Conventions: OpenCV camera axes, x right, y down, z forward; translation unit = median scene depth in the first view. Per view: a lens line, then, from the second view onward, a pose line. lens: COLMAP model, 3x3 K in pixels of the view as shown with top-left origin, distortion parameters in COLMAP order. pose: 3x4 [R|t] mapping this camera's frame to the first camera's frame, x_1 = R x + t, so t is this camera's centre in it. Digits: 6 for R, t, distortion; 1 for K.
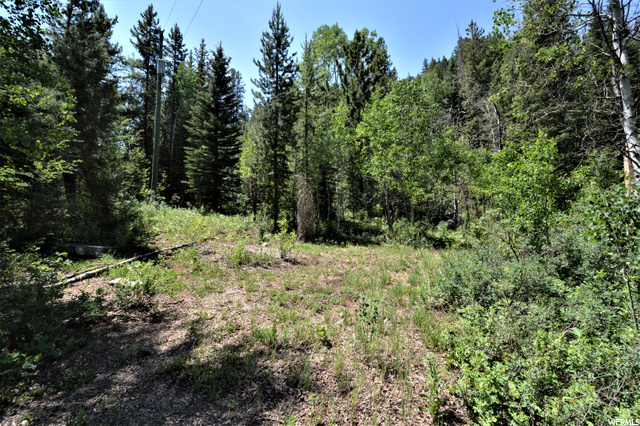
lens RADIAL K [[287.4, 0, 321.6], [0, 287.4, 212.5], [0, 0, 1]] dist [-0.002488, -0.000205]
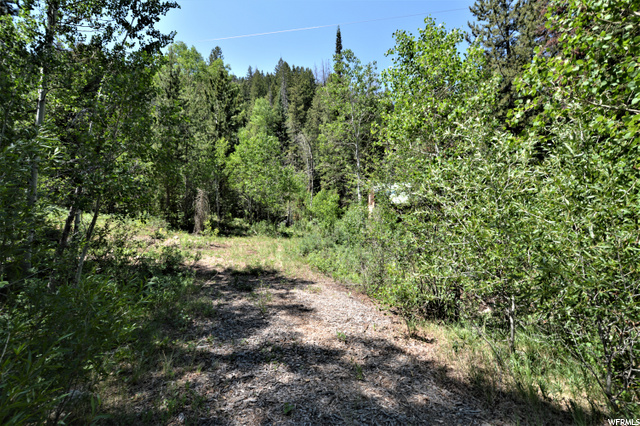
lens RADIAL K [[287.4, 0, 319.9], [0, 287.4, 215.4], [0, 0, 1]] dist [-0.002488, -0.000205]
pose [[0.816932, 0.020018, 0.576386, -0.392671], [-0.031712, 0.999445, 0.010235, -0.033098], [-0.575861, -0.026639, 0.817113, -0.504465]]
